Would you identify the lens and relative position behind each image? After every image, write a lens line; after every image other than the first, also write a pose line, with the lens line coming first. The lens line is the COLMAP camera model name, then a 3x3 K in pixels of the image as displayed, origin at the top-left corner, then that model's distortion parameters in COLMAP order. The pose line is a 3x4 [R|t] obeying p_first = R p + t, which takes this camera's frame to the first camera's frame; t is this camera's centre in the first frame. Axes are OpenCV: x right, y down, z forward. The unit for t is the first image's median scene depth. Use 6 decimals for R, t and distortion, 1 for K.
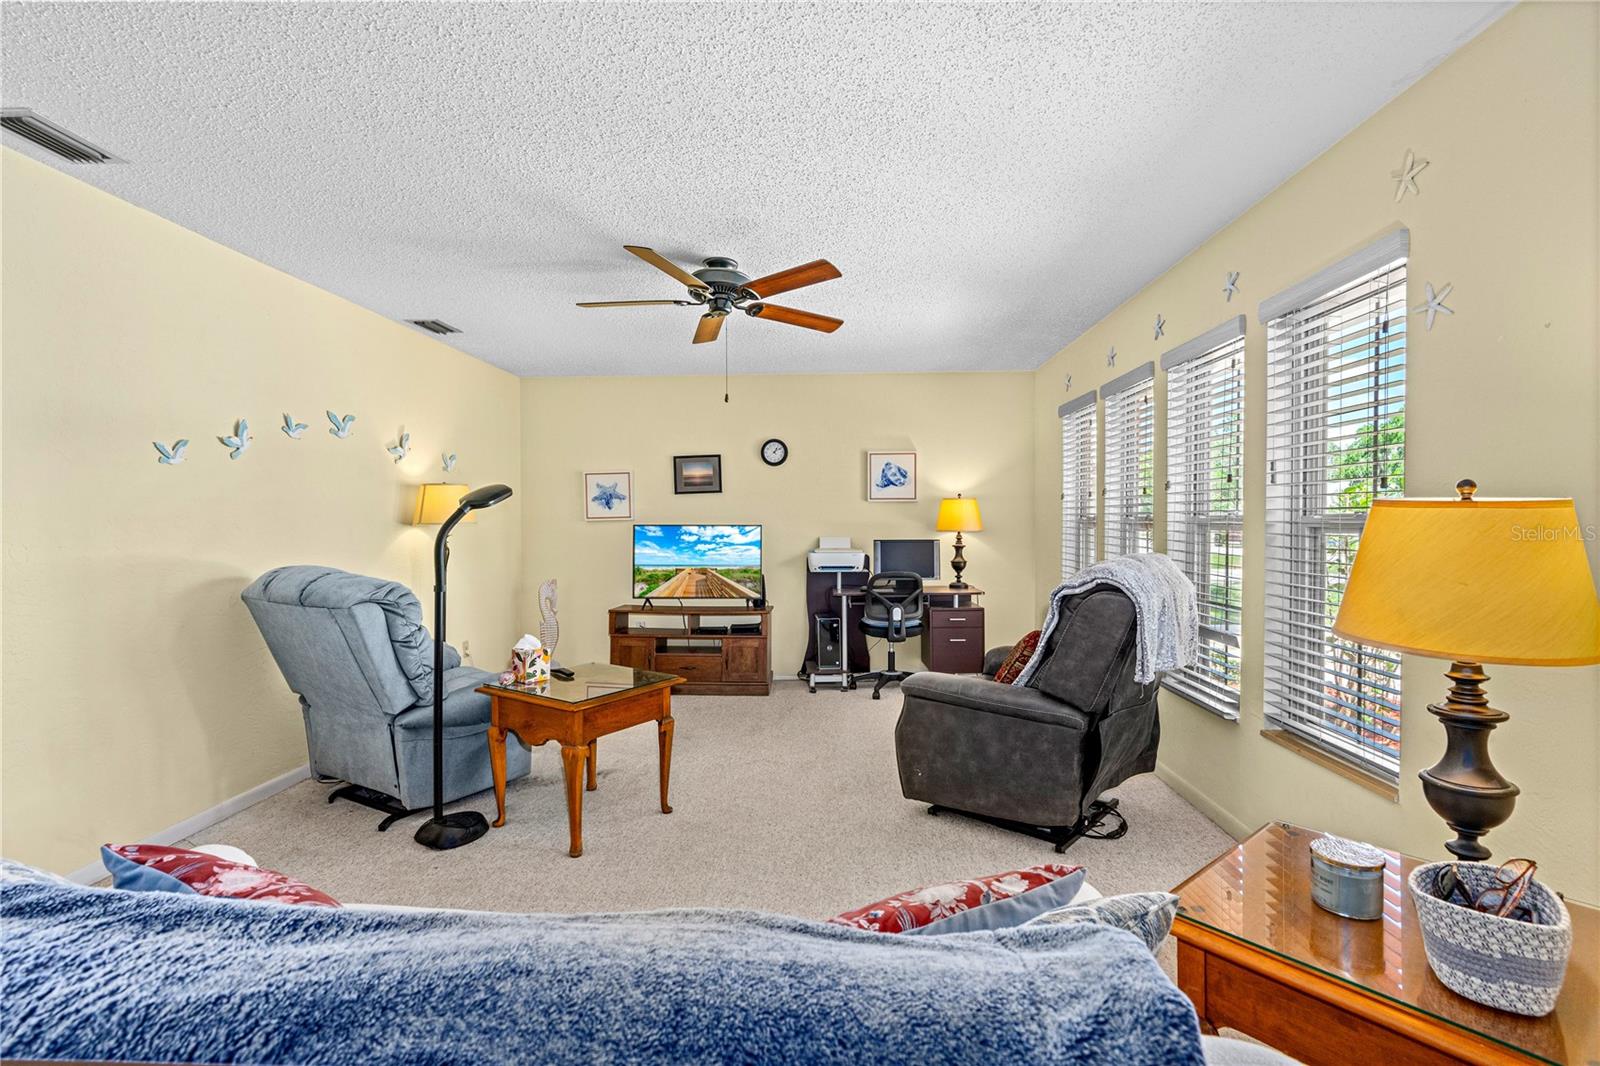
lens RADIAL K [[720.2, 0, 800.0], [0, 720.2, 533.0], [0, 0, 1]] dist [-0.001007, -0.000049]
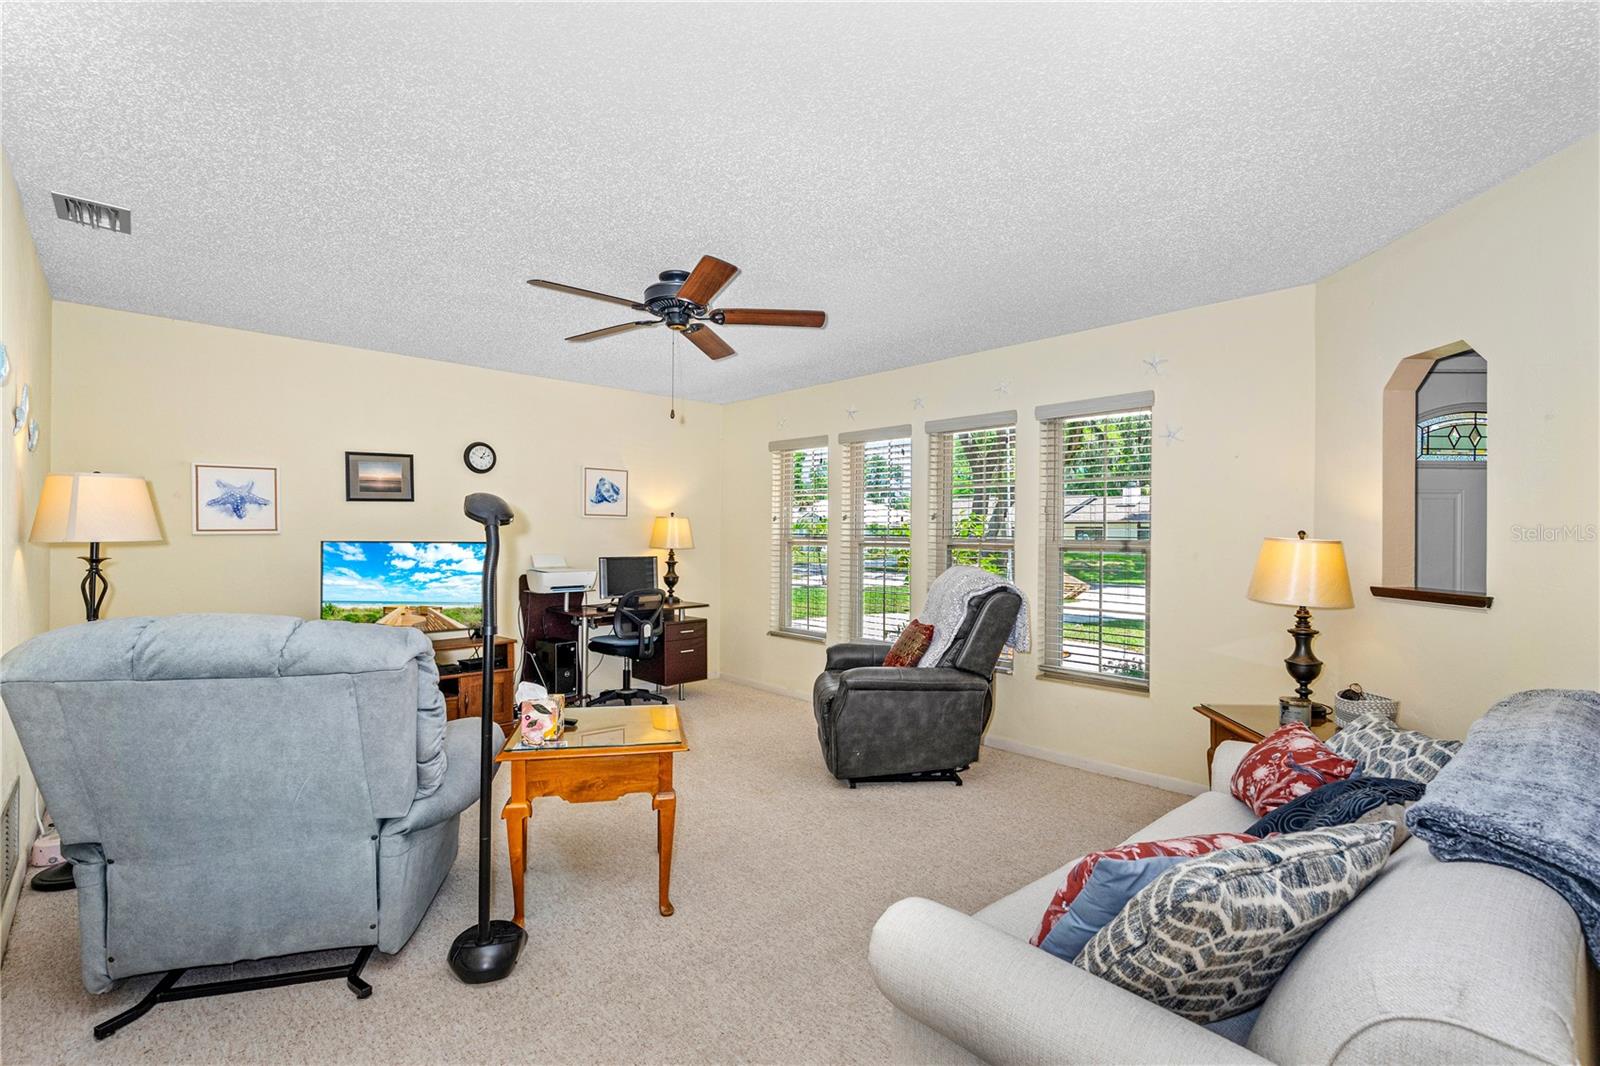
lens RADIAL K [[740.0, 0, 805.0], [0, 740.0, 526.9], [0, 0, 1]] dist [-0.002716, -0.000199]
pose [[0.697098, 0.017036, 0.716773, -0.419737], [0.001225, 0.999688, -0.024952, -0.006274], [-0.716974, 0.018272, 0.696860, 0.107569]]
